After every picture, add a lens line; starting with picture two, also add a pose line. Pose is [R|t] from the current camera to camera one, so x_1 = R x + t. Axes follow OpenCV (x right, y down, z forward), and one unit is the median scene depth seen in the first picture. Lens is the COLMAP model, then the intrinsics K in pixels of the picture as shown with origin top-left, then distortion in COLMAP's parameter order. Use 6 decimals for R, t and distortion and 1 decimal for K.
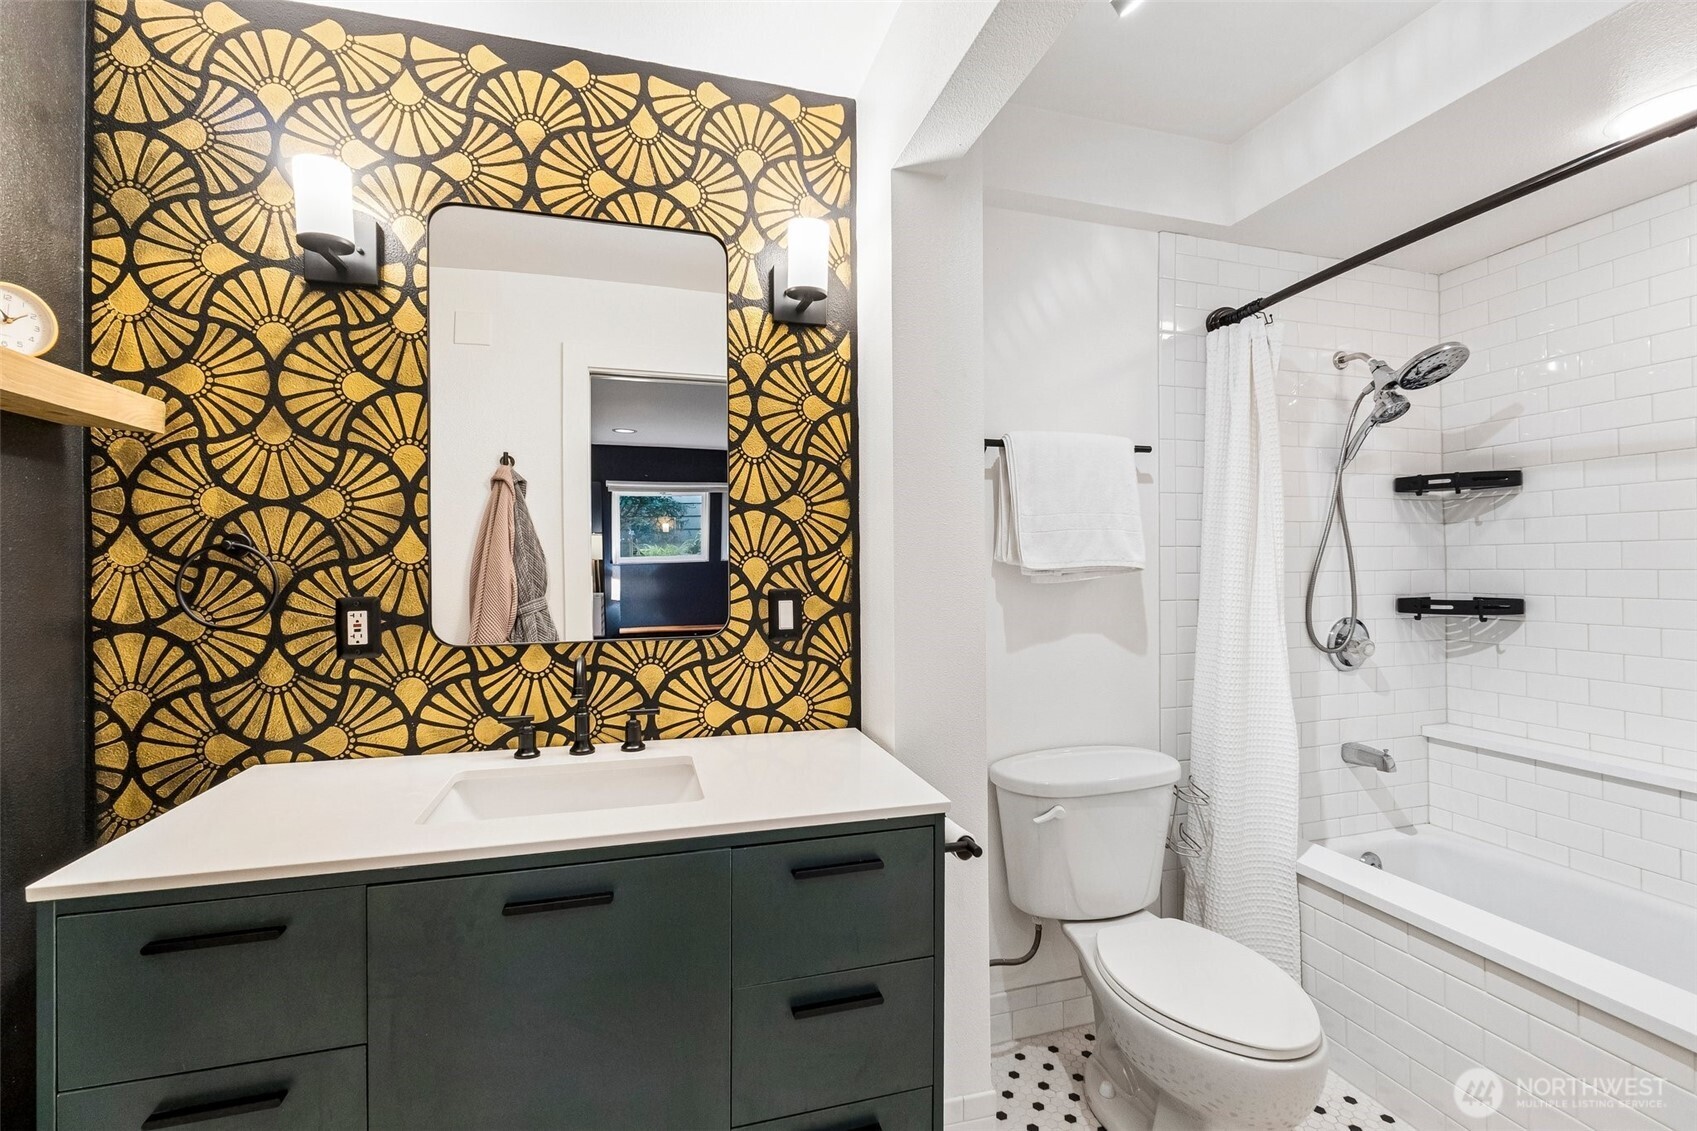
lens RADIAL K [[724.0, 0, 846.2], [0, 724.0, 567.4], [0, 0, 1]] dist [-0.012787, 0.000825]
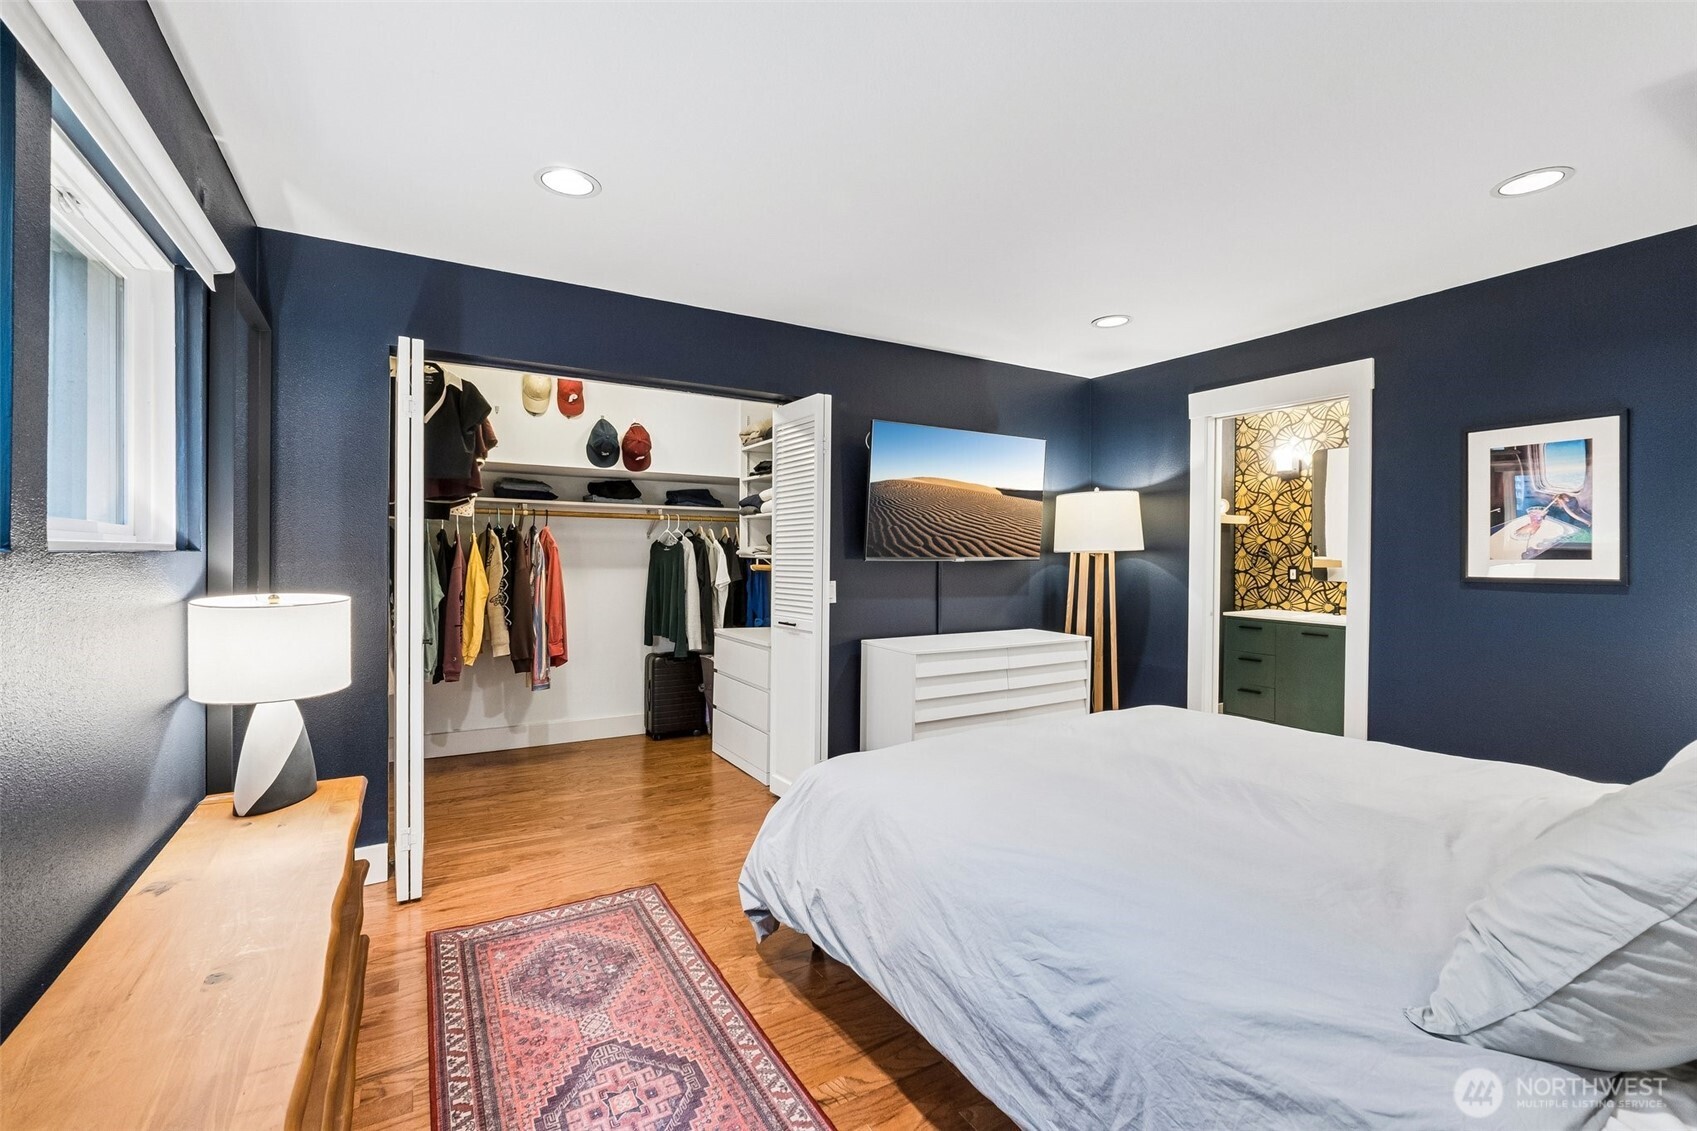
lens RADIAL K [[724.0, 0, 859.6], [0, 724.0, 558.2], [0, 0, 1]] dist [-0.012787, 0.000825]
pose [[0.271119, 0.019108, -0.962356, 2.140152], [-0.004249, 0.999817, 0.018655, -0.052650], [0.962536, -0.000969, 0.271151, -2.005429]]
